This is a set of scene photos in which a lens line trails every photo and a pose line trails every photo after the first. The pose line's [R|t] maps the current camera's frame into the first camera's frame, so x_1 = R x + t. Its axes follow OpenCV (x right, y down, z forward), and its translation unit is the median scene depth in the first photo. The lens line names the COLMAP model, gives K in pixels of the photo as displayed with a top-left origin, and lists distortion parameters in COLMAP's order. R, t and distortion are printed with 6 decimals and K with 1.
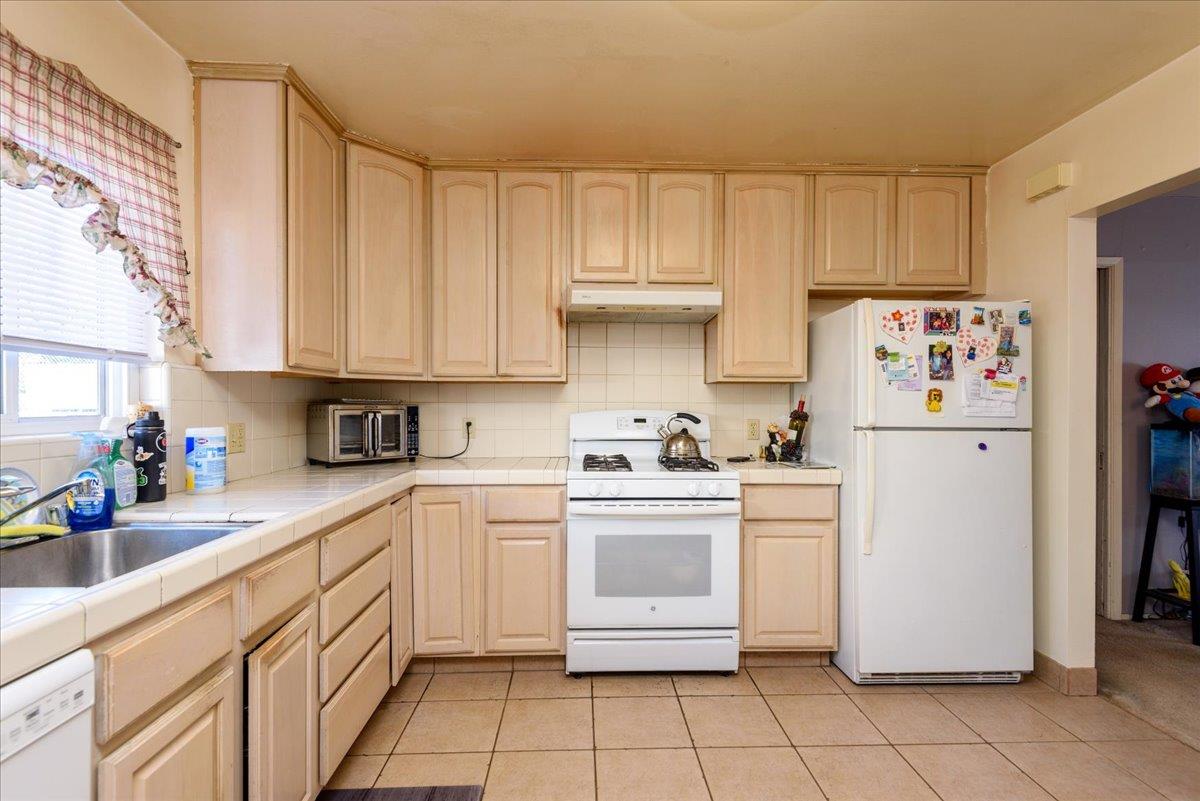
lens RADIAL K [[560.8, 0, 600.0], [0, 560.8, 400.5], [0, 0, 1]] dist [-0.037216, -0.000268]
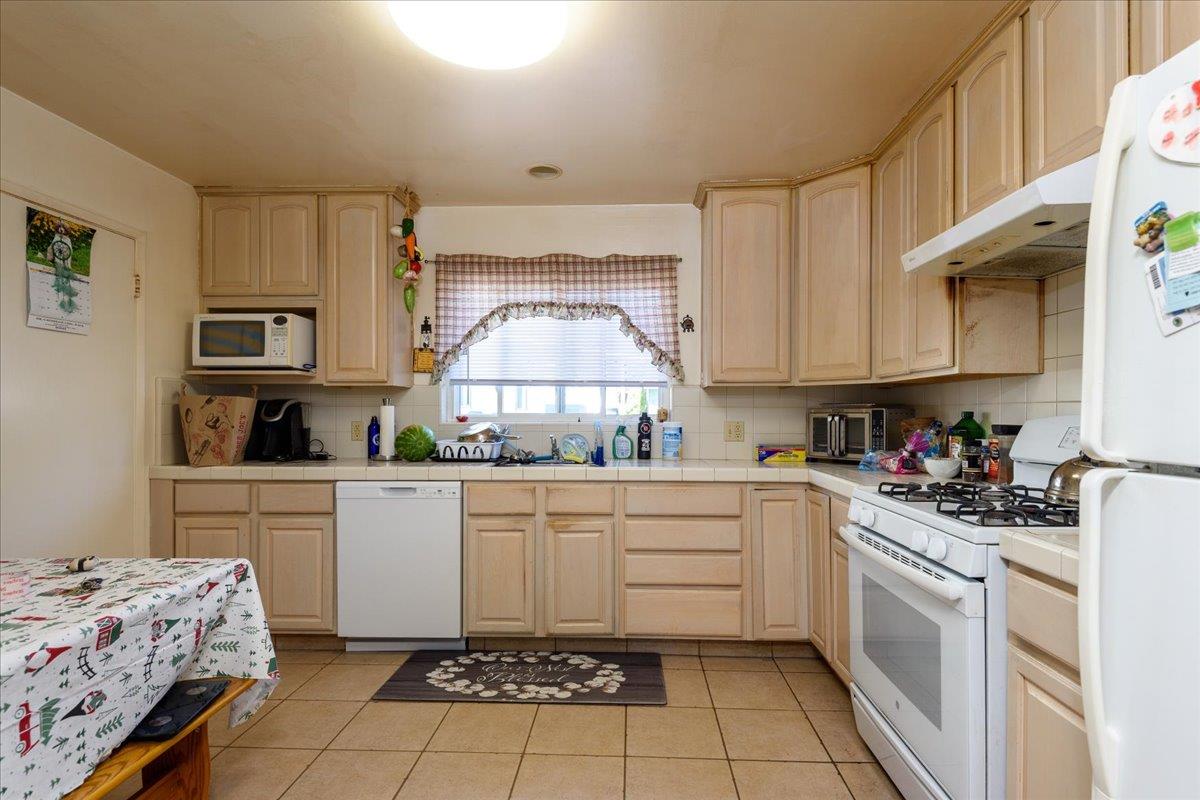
lens RADIAL K [[580.1, 0, 596.3], [0, 580.1, 411.6], [0, 0, 1]] dist [0.000429, -0.000217]
pose [[-0.082907, -0.004729, -0.996546, 0.912760], [0.011879, 0.999913, -0.005733, 0.017846], [0.996486, -0.012313, -0.082844, 0.743498]]
